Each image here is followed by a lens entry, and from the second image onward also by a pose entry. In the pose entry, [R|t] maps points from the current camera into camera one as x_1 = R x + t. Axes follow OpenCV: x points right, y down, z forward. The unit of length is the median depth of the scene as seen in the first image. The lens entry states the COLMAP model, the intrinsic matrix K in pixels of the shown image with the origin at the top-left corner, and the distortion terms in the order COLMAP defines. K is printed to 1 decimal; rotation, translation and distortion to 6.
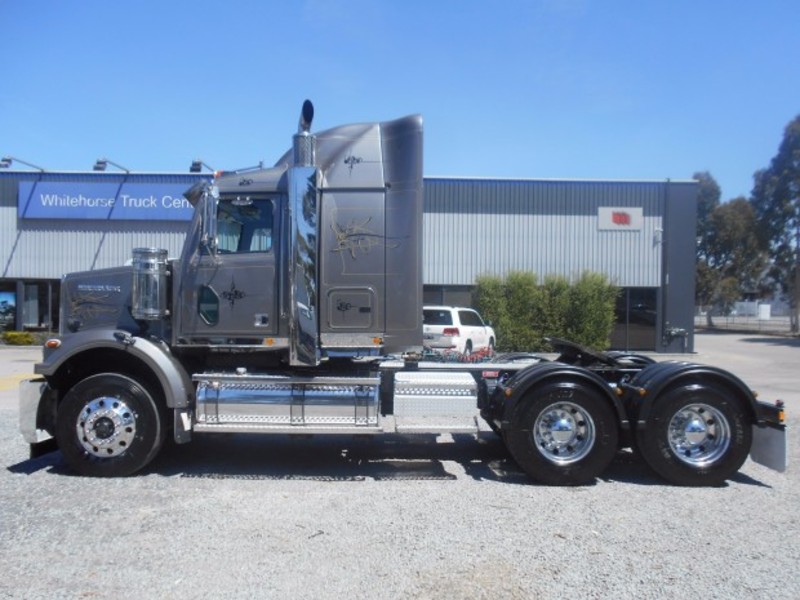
lens RADIAL K [[606.7, 0, 400.0], [0, 606.7, 300.0], [0, 0, 1]] dist [-0.018105, -0.003274]
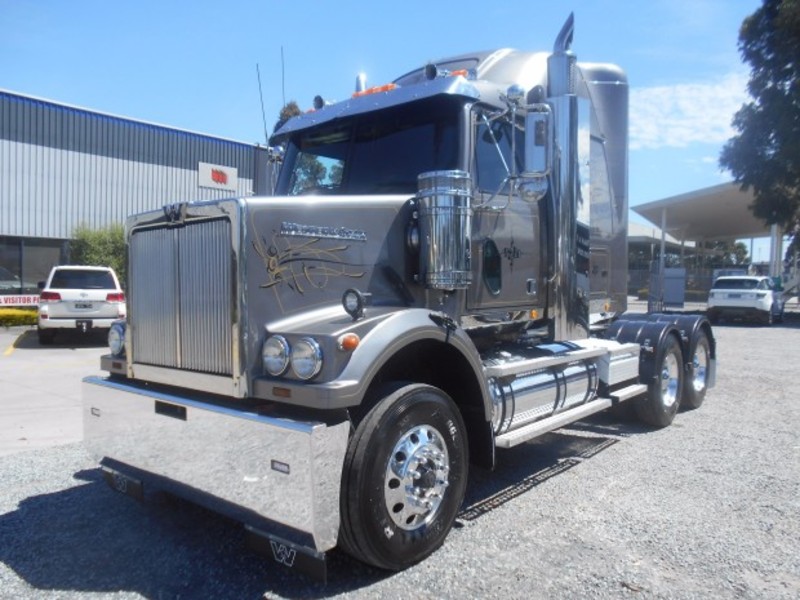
lens RADIAL K [[606.7, 0, 400.0], [0, 606.7, 300.0], [0, 0, 1]] dist [-0.018105, -0.003274]
pose [[0.637406, -0.033094, 0.769817, -0.291630], [-0.017746, 0.998182, 0.057605, 0.002778], [-0.770324, -0.050378, 0.635660, 0.202543]]
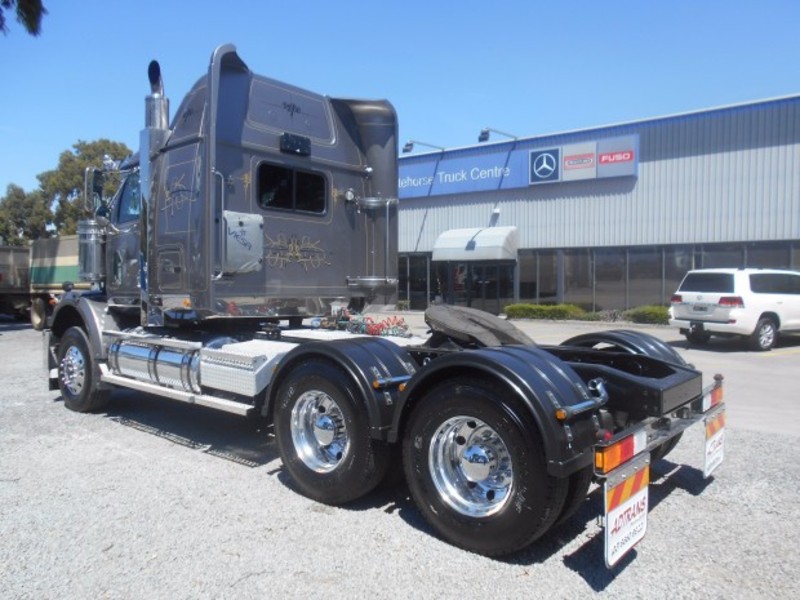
lens RADIAL K [[617.3, 0, 380.4], [0, 617.3, 273.3], [0, 0, 1]] dist [-0.050296, 0.000182]
pose [[0.766104, -0.018971, -0.642436, 0.236257], [0.021845, 0.999755, -0.003472, 0.010416], [0.642345, -0.011374, 0.766331, 0.140713]]
